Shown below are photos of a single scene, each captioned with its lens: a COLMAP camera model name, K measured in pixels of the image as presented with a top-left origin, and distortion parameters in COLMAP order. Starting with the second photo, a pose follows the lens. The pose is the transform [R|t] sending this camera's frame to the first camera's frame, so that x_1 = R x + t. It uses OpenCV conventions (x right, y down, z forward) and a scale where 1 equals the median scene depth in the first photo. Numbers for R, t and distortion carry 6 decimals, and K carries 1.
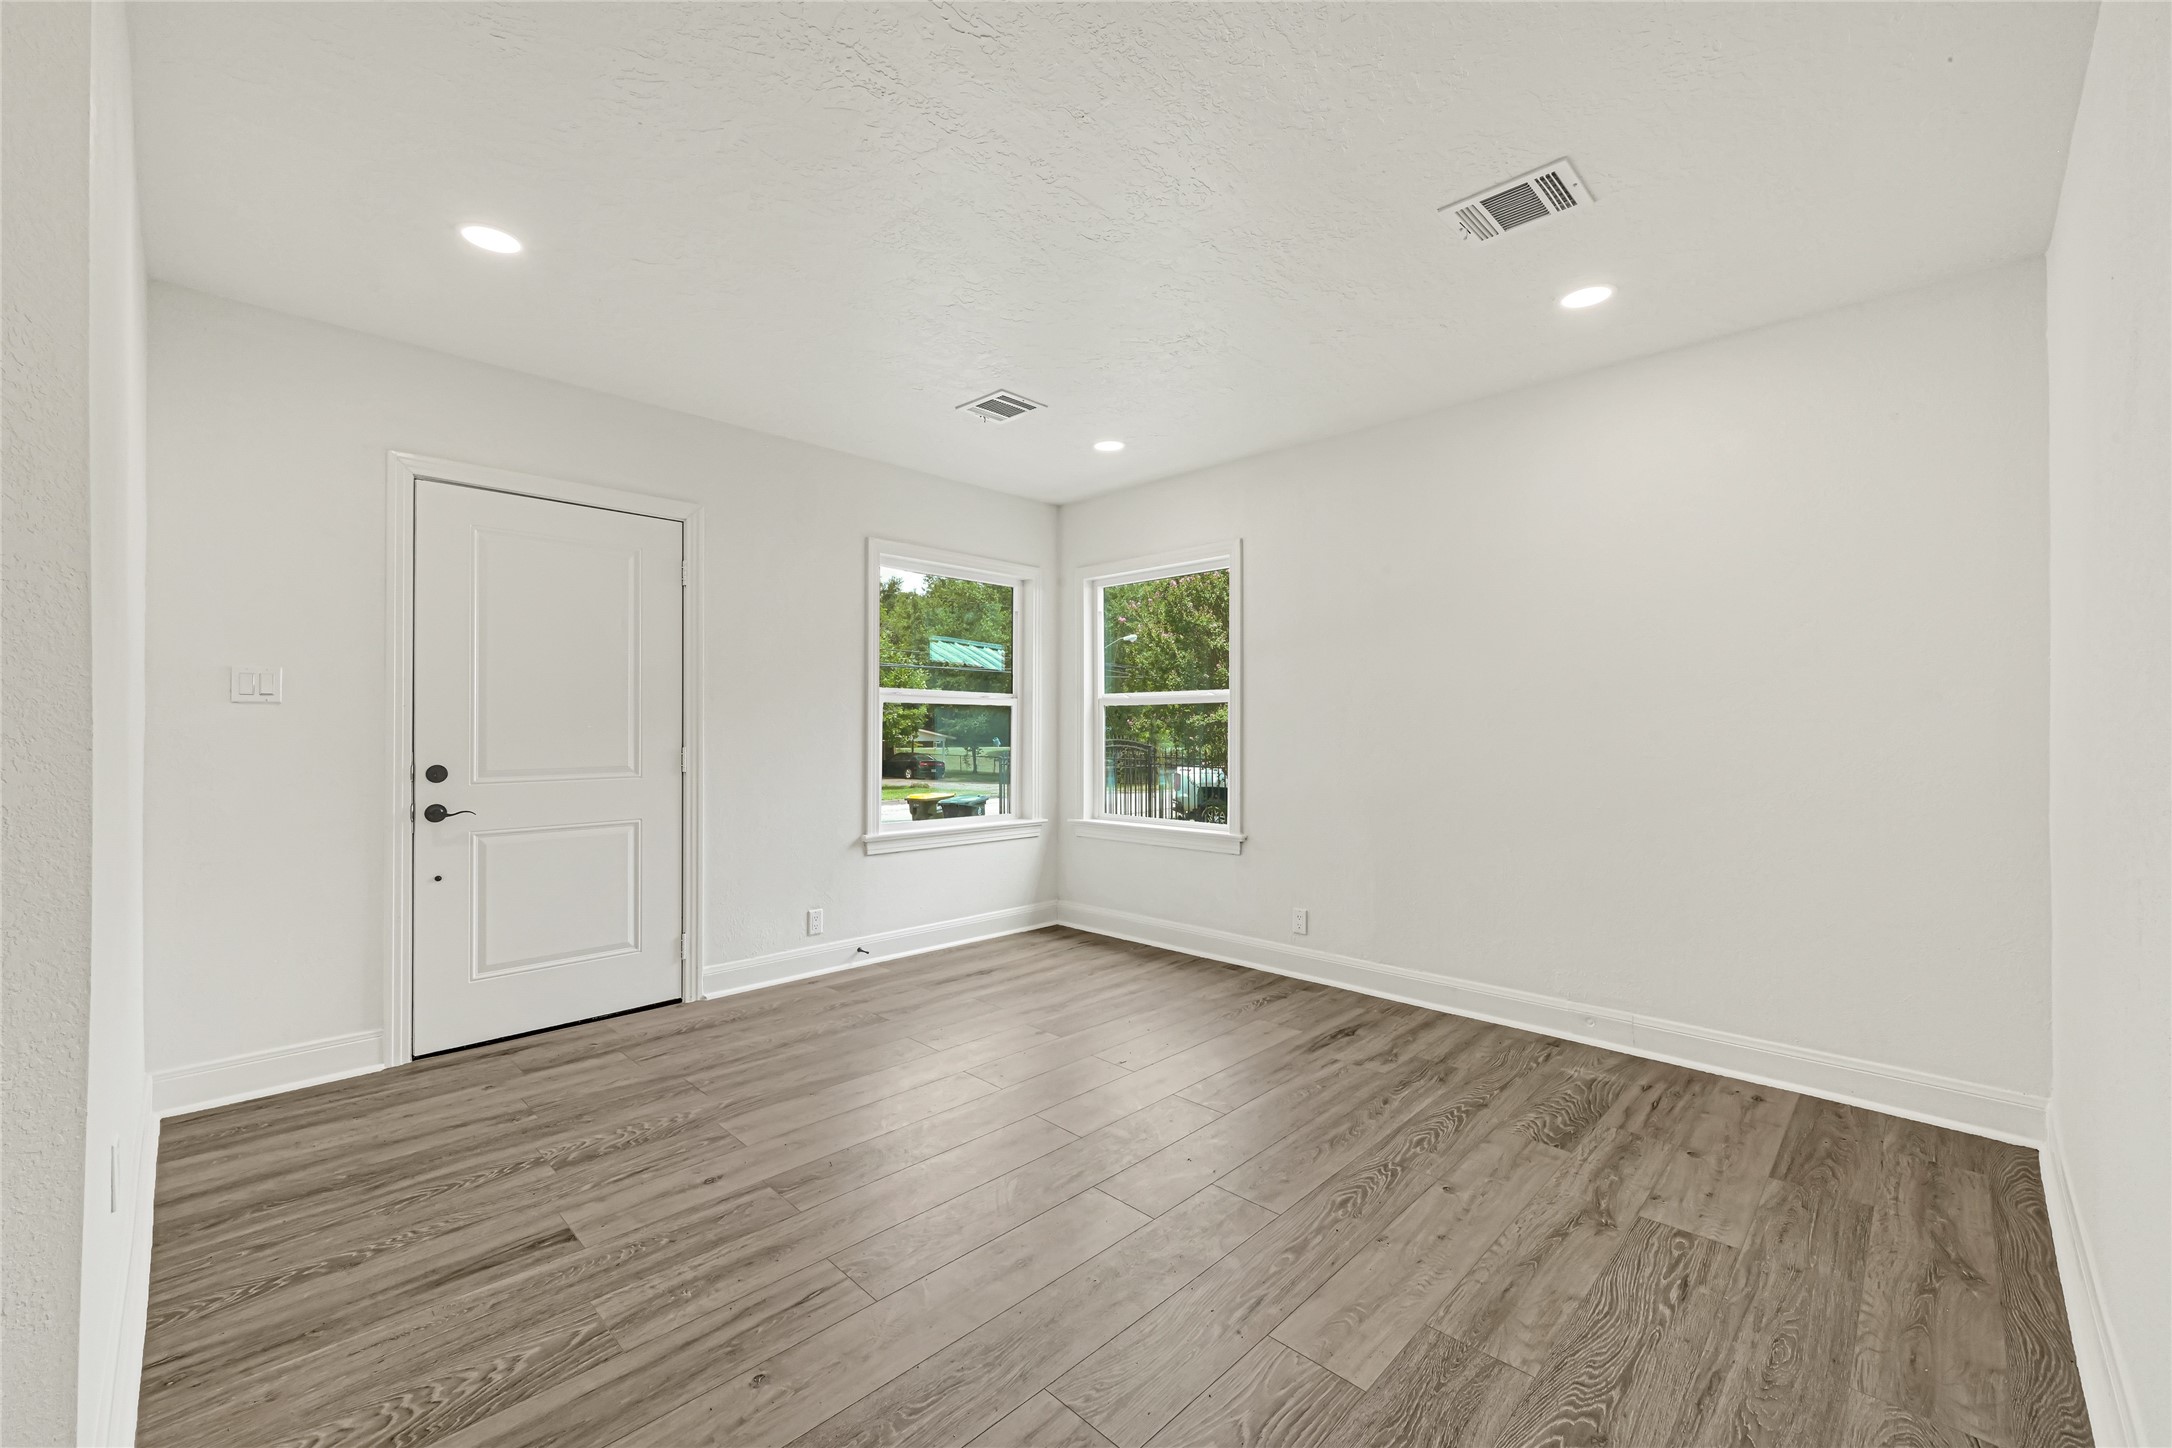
lens RADIAL K [[880.6, 0, 1087.5], [0, 880.6, 715.7], [0, 0, 1]] dist [0.000638, -0.000084]
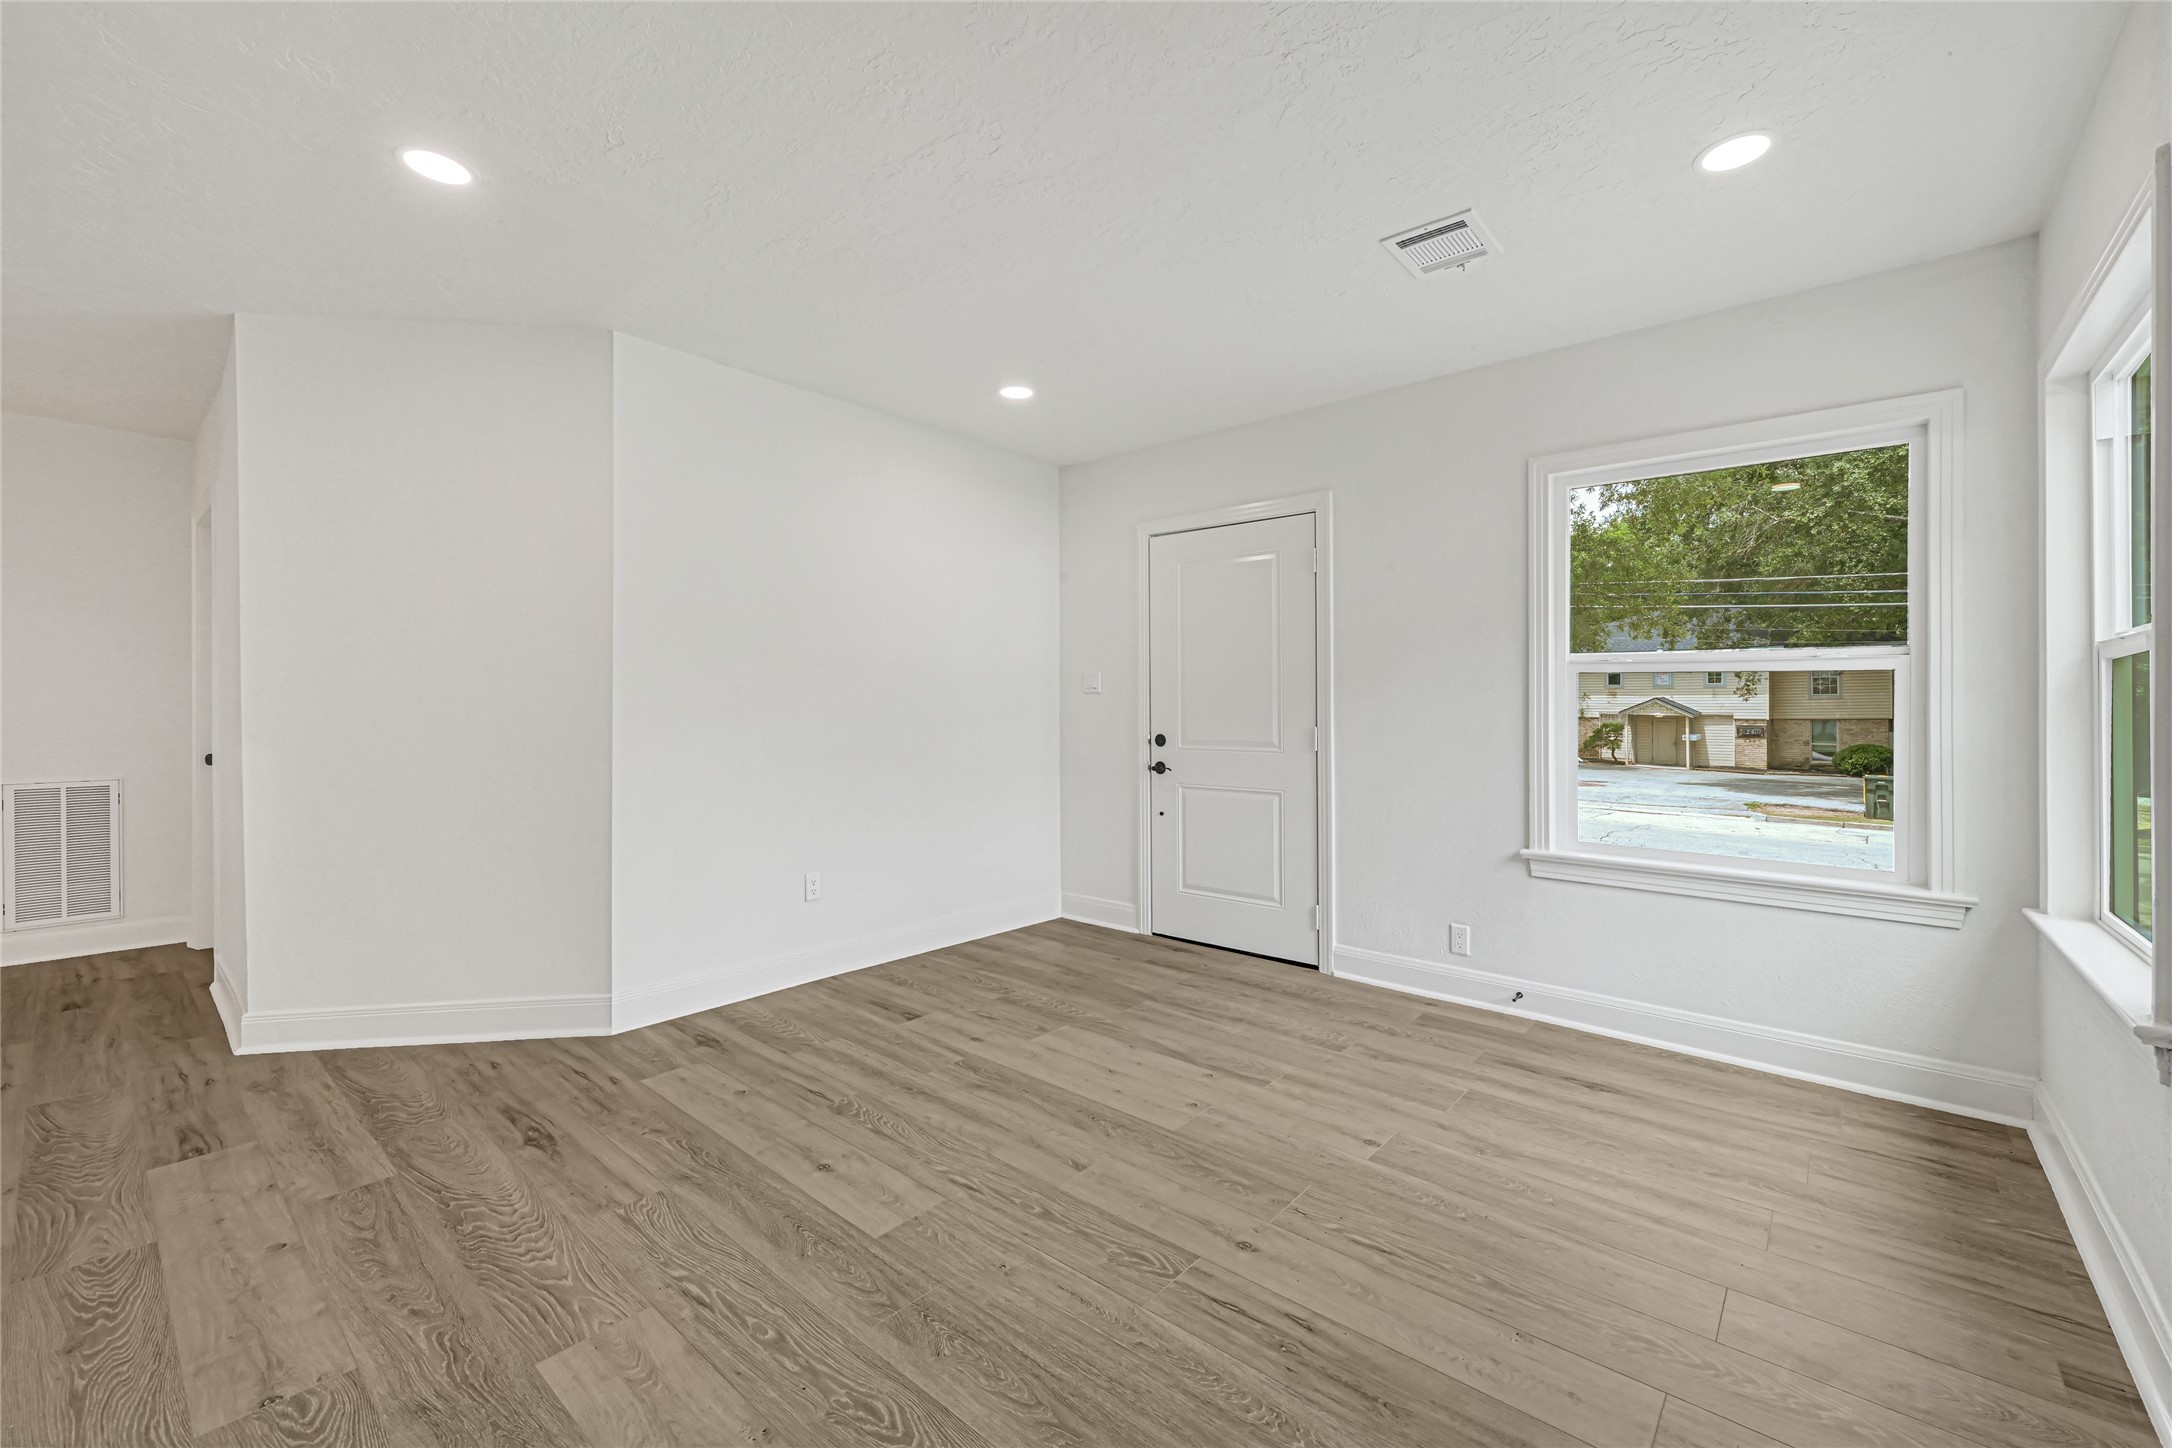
lens RADIAL K [[880.6, 0, 1087.5], [0, 880.6, 715.7], [0, 0, 1]] dist [0.000638, -0.000084]
pose [[0.060374, 0.007333, -0.998149, 0.706886], [0.008468, 0.999933, 0.007858, 0.014112], [0.998140, -0.008927, 0.060308, 0.825195]]
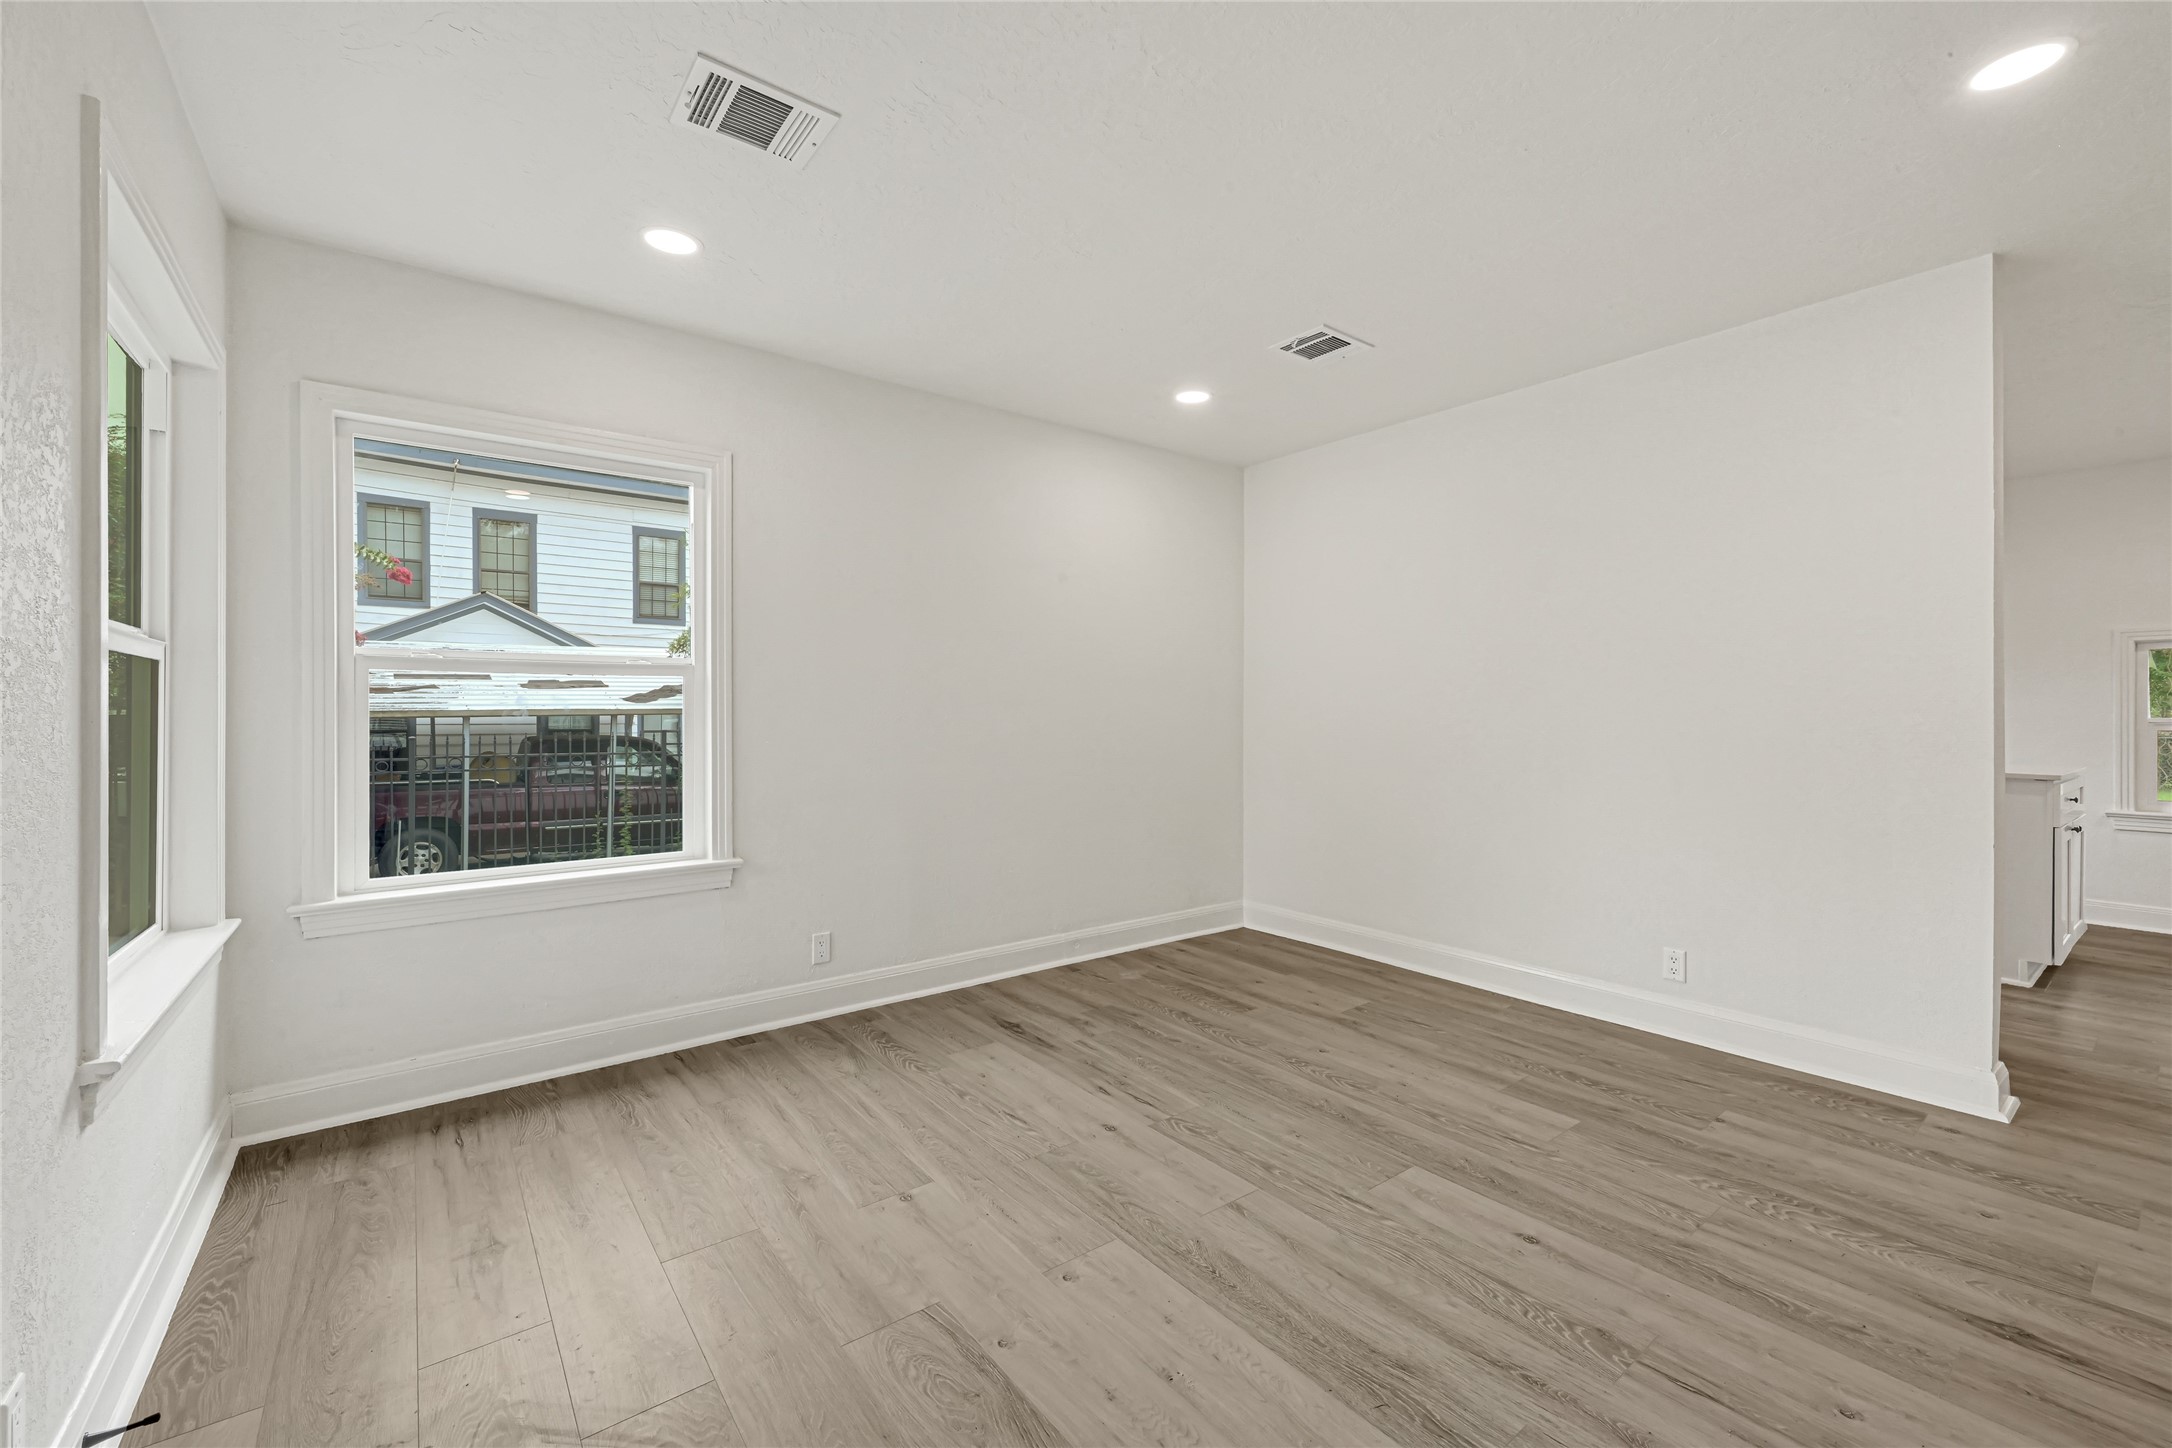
lens RADIAL K [[874.4, 0, 1090.6], [0, 874.4, 730.5], [0, 0, 1]] dist [-0.000829, -0.000160]
pose [[0.139206, -0.021660, 0.990027, -0.729492], [-0.011490, 0.999658, 0.023487, 0.010156], [-0.990197, -0.014645, 0.138910, 0.883265]]
